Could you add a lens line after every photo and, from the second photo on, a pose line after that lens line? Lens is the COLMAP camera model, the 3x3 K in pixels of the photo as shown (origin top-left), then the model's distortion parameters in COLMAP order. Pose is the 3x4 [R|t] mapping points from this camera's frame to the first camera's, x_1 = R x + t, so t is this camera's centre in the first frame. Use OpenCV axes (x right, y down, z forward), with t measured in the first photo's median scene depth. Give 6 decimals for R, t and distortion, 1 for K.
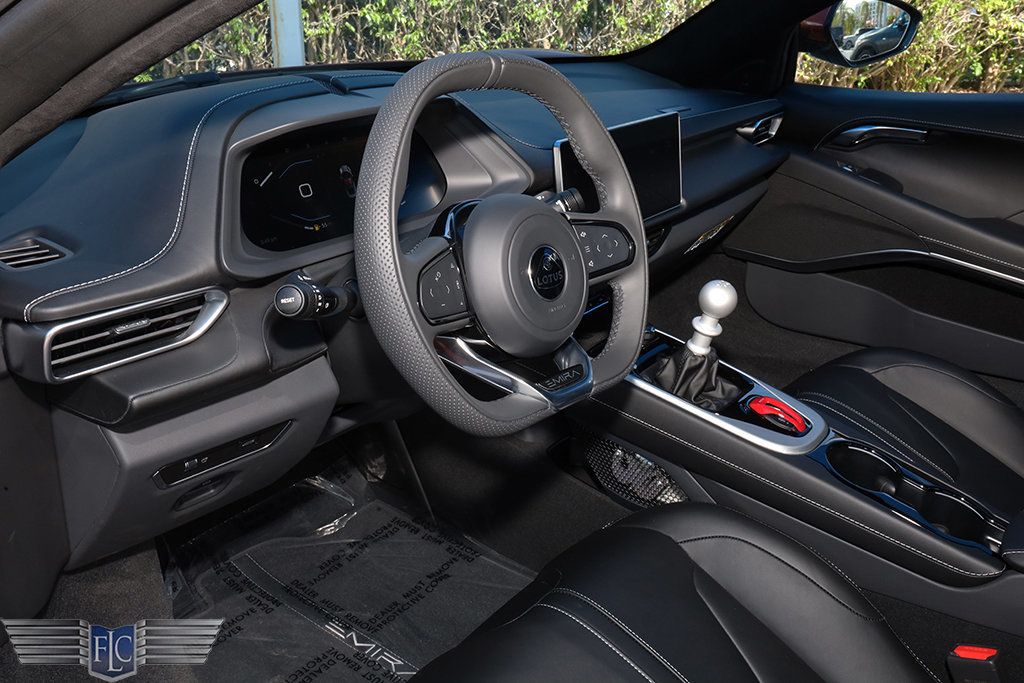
lens RADIAL K [[886.7, 0, 512.0], [0, 886.7, 341.5], [0, 0, 1]] dist [0.006002, -0.012399]
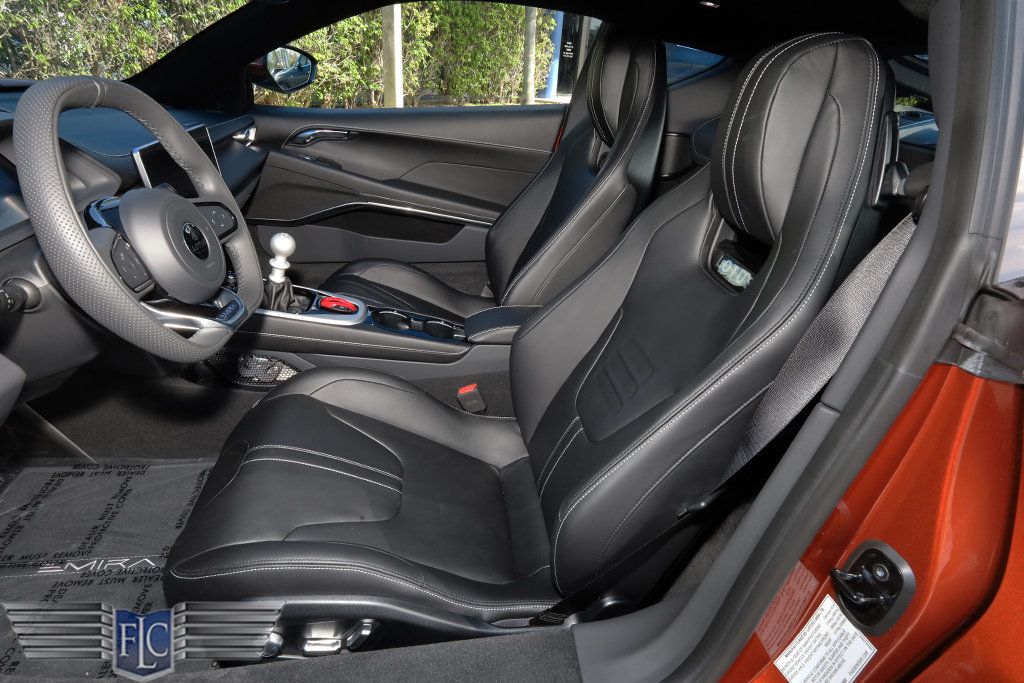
lens RADIAL K [[534.6, 0, 512.0], [0, 534.6, 341.5], [0, 0, 1]] dist [-0.003869, -0.001186]
pose [[0.693563, -0.301382, 0.654324, -0.148687], [0.213889, 0.953475, 0.212455, 0.001342], [-0.687911, -0.007398, 0.725757, 0.019970]]
